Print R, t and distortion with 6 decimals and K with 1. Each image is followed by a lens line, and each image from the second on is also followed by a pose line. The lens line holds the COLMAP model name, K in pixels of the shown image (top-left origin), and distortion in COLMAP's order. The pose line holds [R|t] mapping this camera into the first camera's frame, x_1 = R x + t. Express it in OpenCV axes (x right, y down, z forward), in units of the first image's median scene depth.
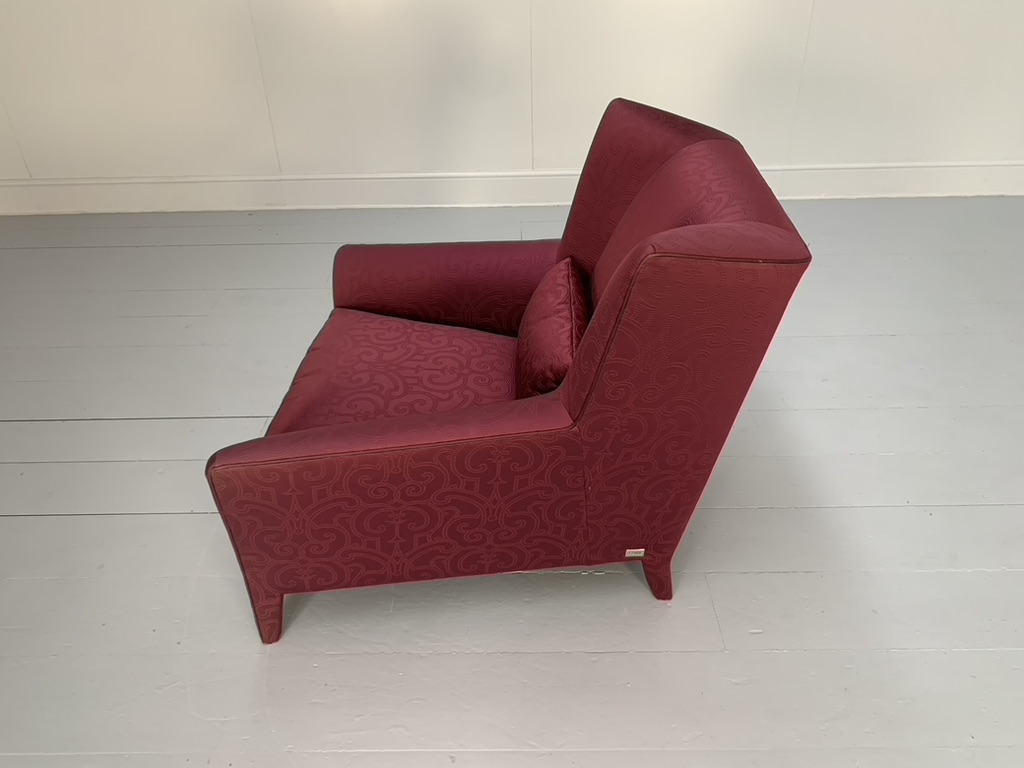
lens RADIAL K [[778.5, 0, 501.8], [0, 778.5, 378.9], [0, 0, 1]] dist [0.034507, -0.041528]
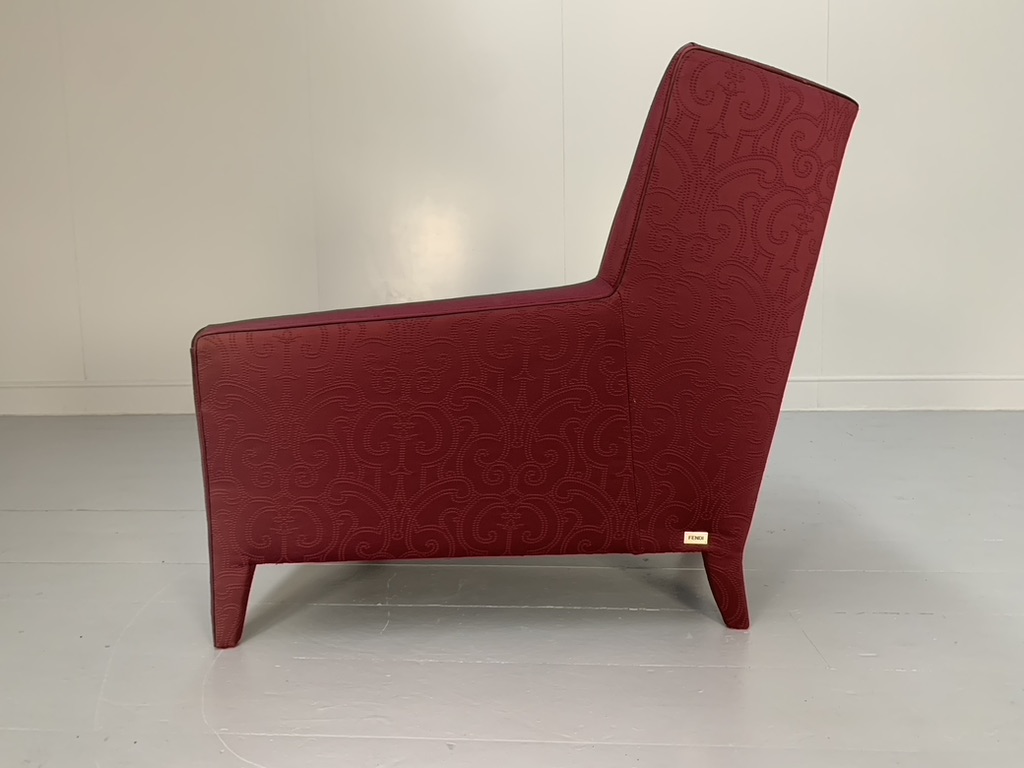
lens RADIAL K [[778.5, 0, 501.8], [0, 778.5, 378.9], [0, 0, 1]] dist [0.034507, -0.041528]
pose [[0.998618, 0.018045, -0.049352, 0.010157], [-0.038535, 0.890001, -0.454327, 0.471204], [0.035725, 0.455601, 0.889467, 0.221061]]
